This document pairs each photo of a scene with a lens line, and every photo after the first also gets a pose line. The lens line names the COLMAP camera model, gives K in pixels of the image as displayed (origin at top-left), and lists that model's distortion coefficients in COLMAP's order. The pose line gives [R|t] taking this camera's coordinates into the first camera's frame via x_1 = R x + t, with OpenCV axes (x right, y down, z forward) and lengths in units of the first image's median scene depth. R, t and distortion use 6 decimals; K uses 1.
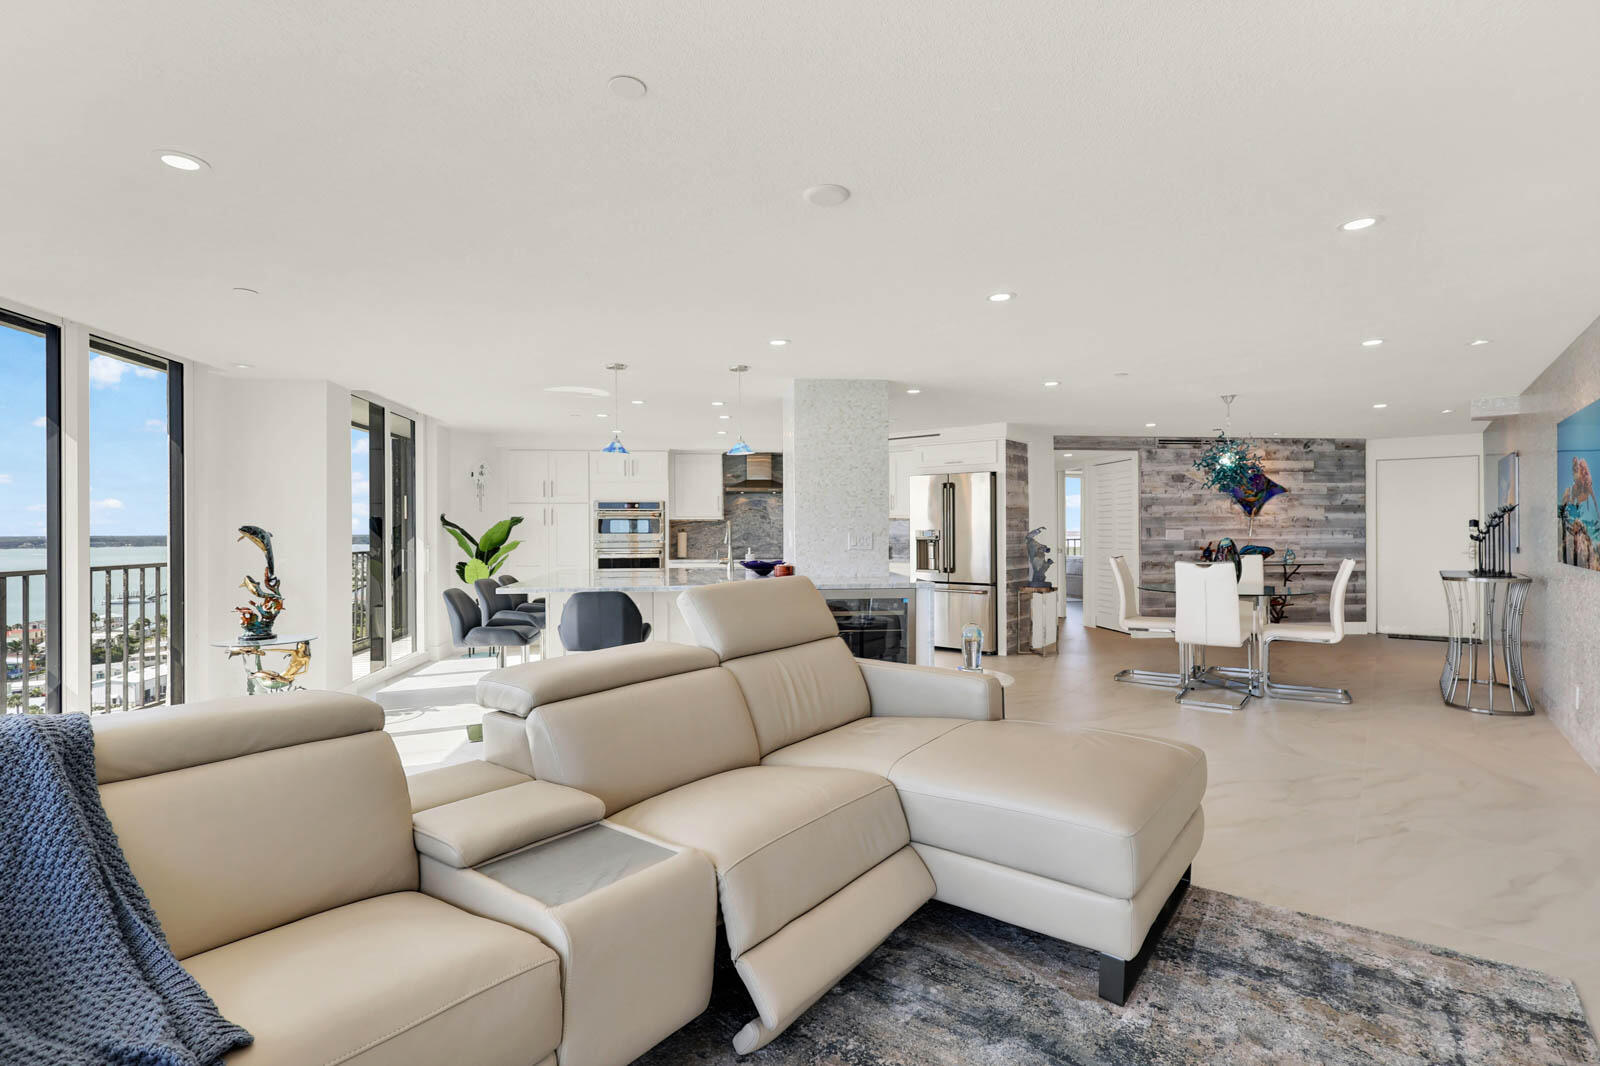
lens RADIAL K [[753.5, 0, 806.3], [0, 753.5, 530.6], [0, 0, 1]] dist [-0.000820, 0.000380]
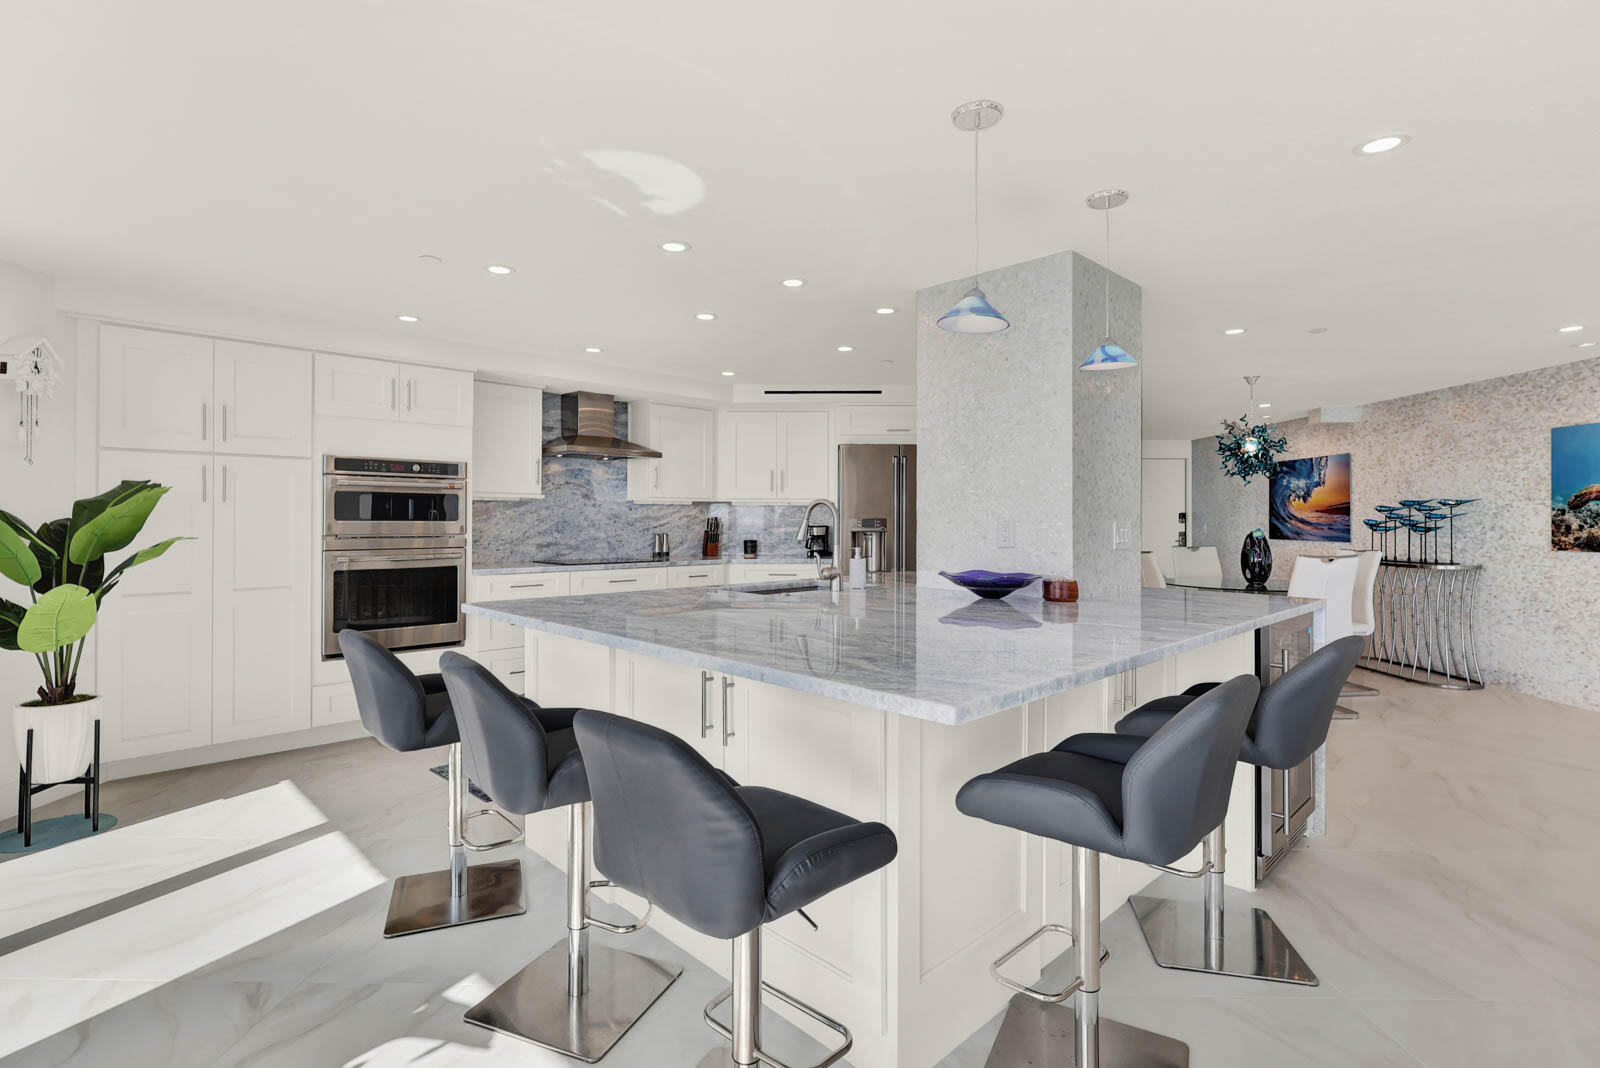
lens RADIAL K [[753.5, 0, 806.3], [0, 753.5, 531.6], [0, 0, 1]] dist [-0.000820, 0.000380]
pose [[0.801948, -0.004532, 0.597377, -0.324448], [-0.005250, 0.999879, 0.014634, 0.002078], [-0.597371, -0.014873, 0.801827, 0.416183]]
